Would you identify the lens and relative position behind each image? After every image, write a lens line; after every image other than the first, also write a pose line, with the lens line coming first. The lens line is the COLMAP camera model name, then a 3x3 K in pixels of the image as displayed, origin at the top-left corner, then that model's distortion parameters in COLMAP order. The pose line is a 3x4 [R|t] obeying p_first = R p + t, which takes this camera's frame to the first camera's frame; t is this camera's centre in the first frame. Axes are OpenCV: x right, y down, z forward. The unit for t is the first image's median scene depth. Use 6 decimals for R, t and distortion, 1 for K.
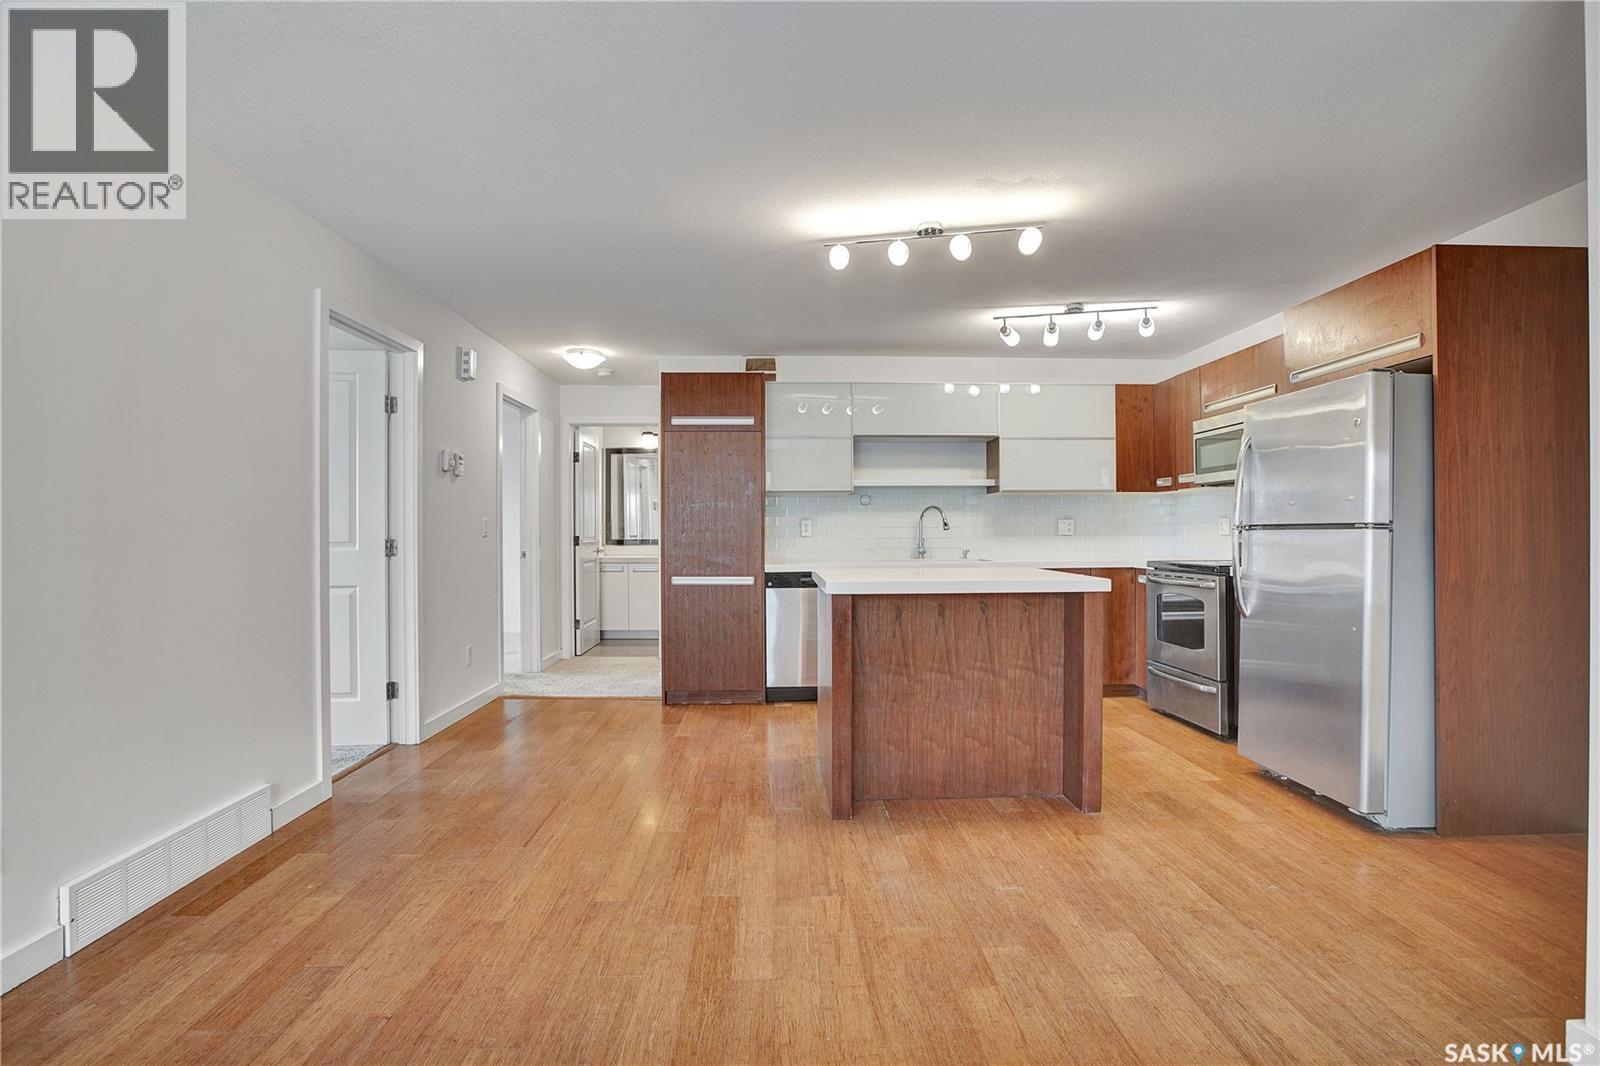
lens RADIAL K [[751.8, 0, 804.5], [0, 751.8, 534.4], [0, 0, 1]] dist [-0.067762, 0.032518]
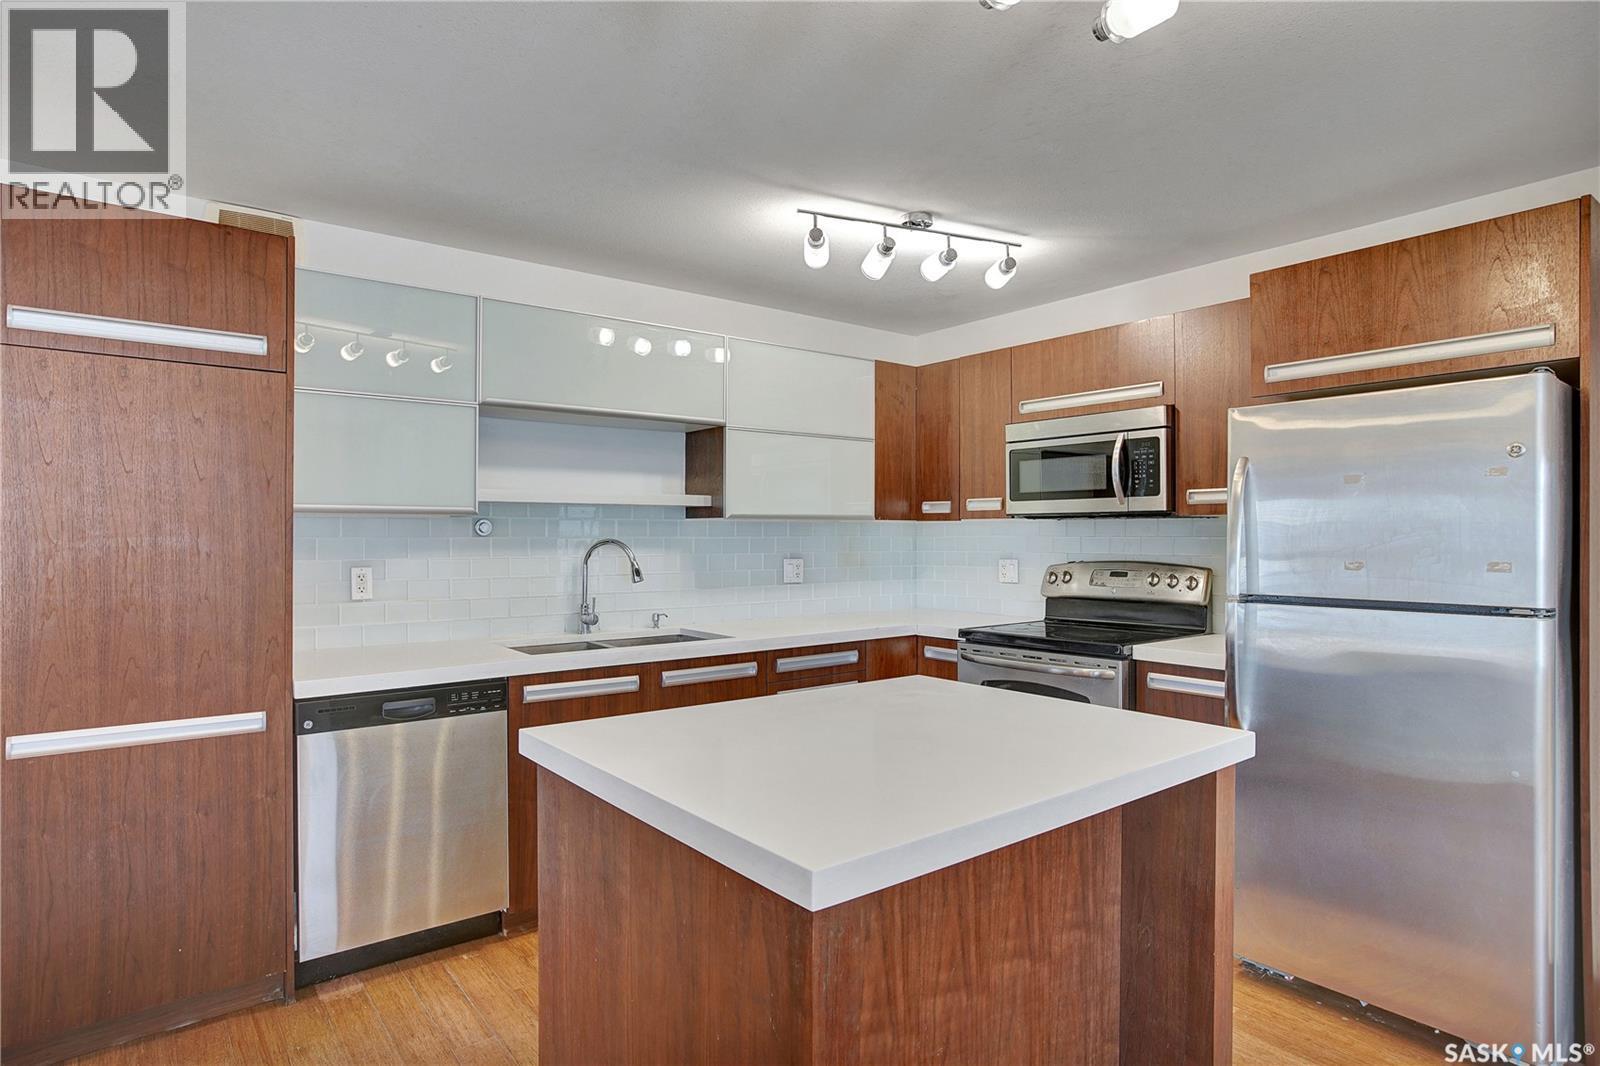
lens RADIAL K [[875.0, 0, 802.2], [0, 875.0, 537.5], [0, 0, 1]] dist [-0.057231, 0.041090]
pose [[0.811089, 0.003064, 0.584915, -0.106563], [-0.001576, 0.999994, -0.003053, -0.041700], [-0.584921, 0.001554, 0.811089, 0.427949]]
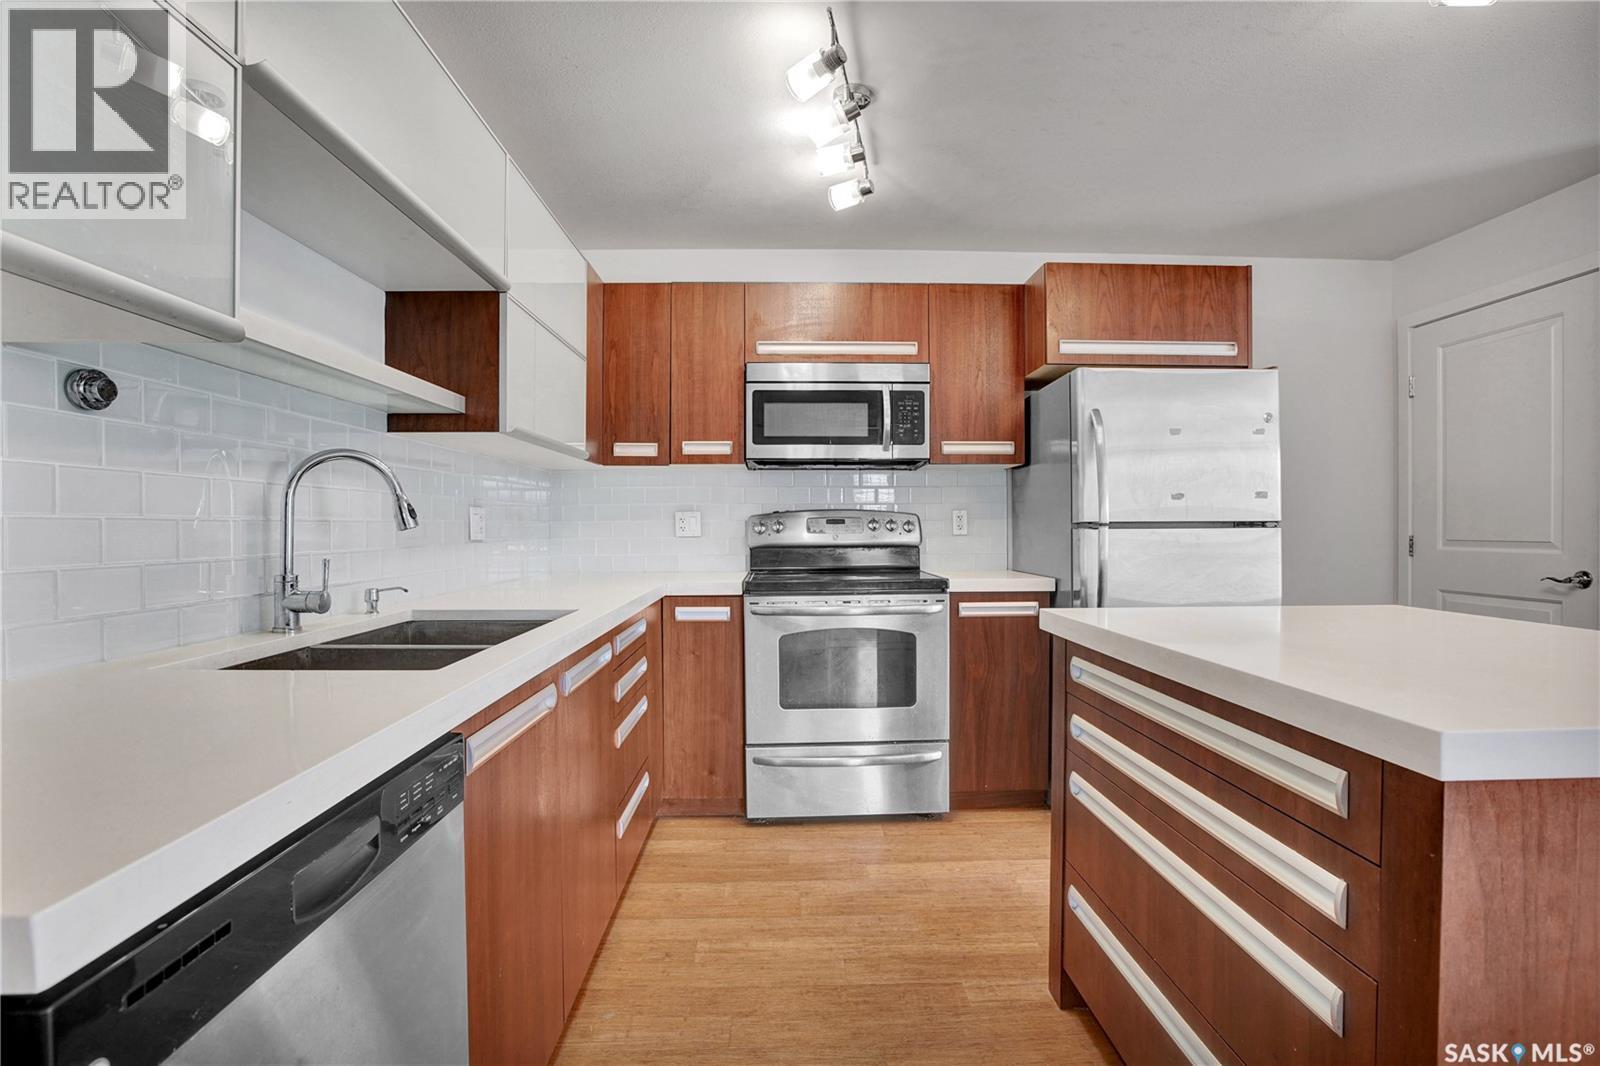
lens RADIAL K [[751.8, 0, 804.5], [0, 751.8, 534.4], [0, 0, 1]] dist [-0.067762, 0.032518]
pose [[0.008448, -0.006818, 0.999941, -0.131211], [0.006095, 0.999959, 0.006766, -0.004987], [-0.999946, 0.006038, 0.008490, 0.908862]]
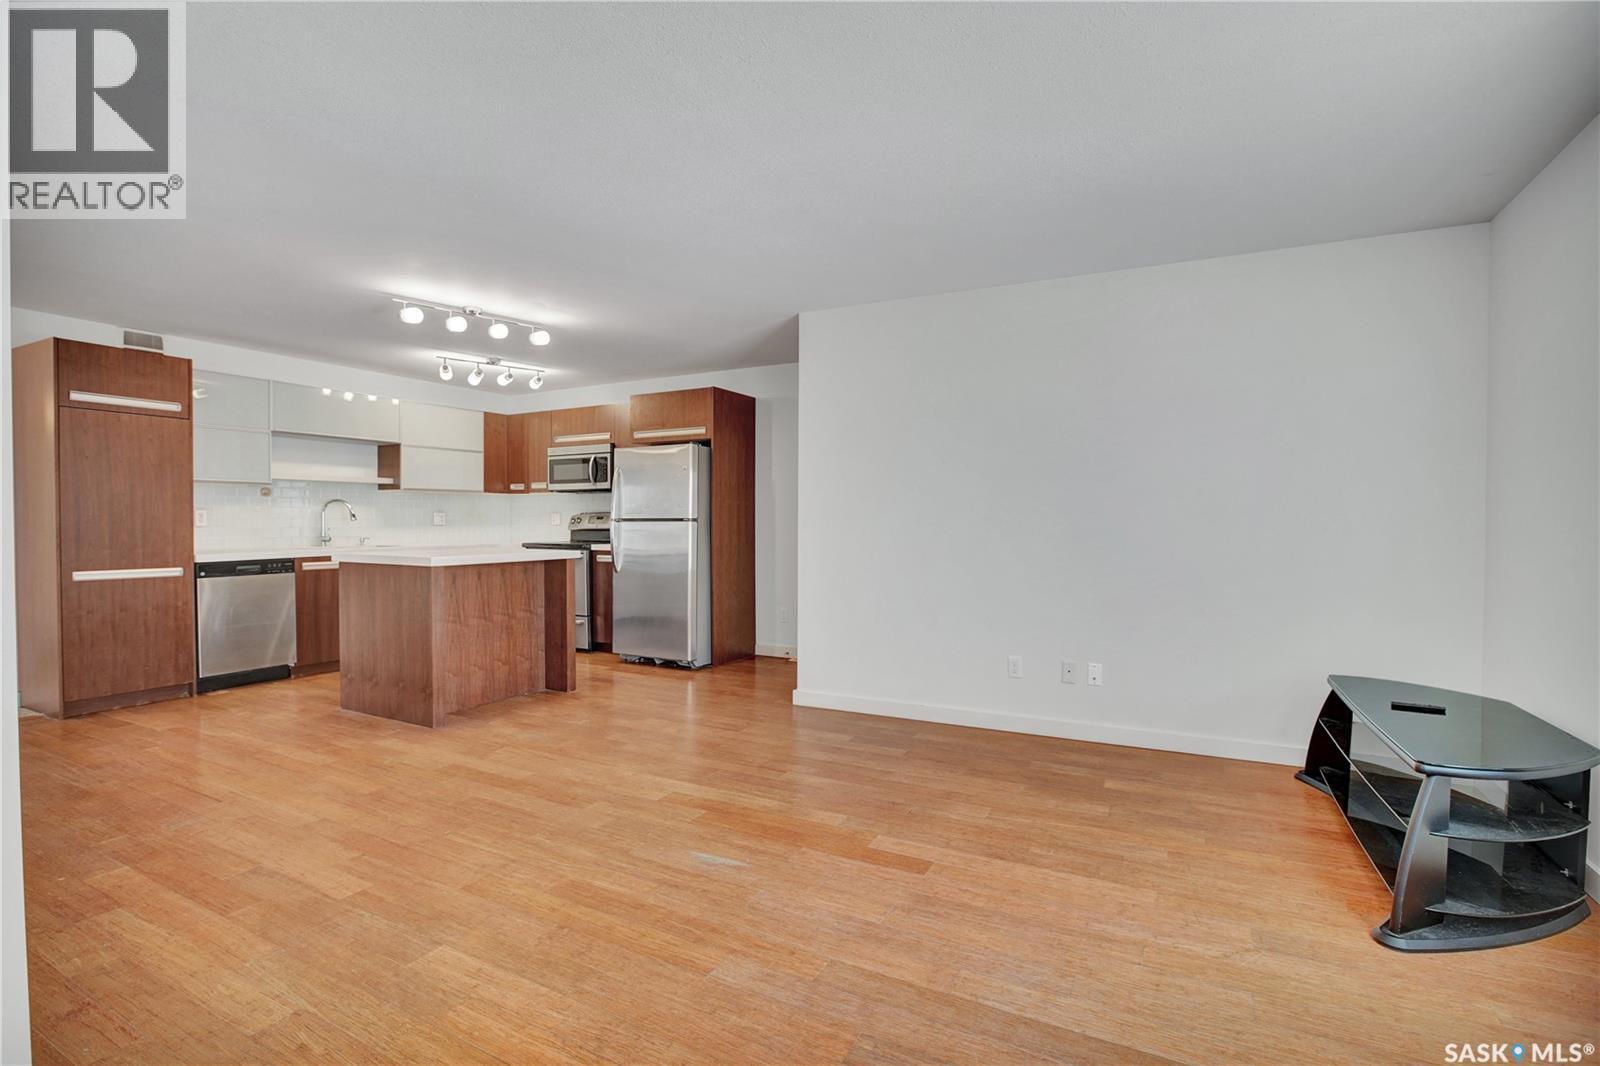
lens RADIAL K [[751.8, 0, 804.5], [0, 751.8, 534.4], [0, 0, 1]] dist [-0.067762, 0.032518]
pose [[0.495884, -0.010857, 0.868321, -0.489963], [0.000215, 0.999923, 0.012380, 0.001686], [-0.868389, -0.005952, 0.495849, -0.172354]]
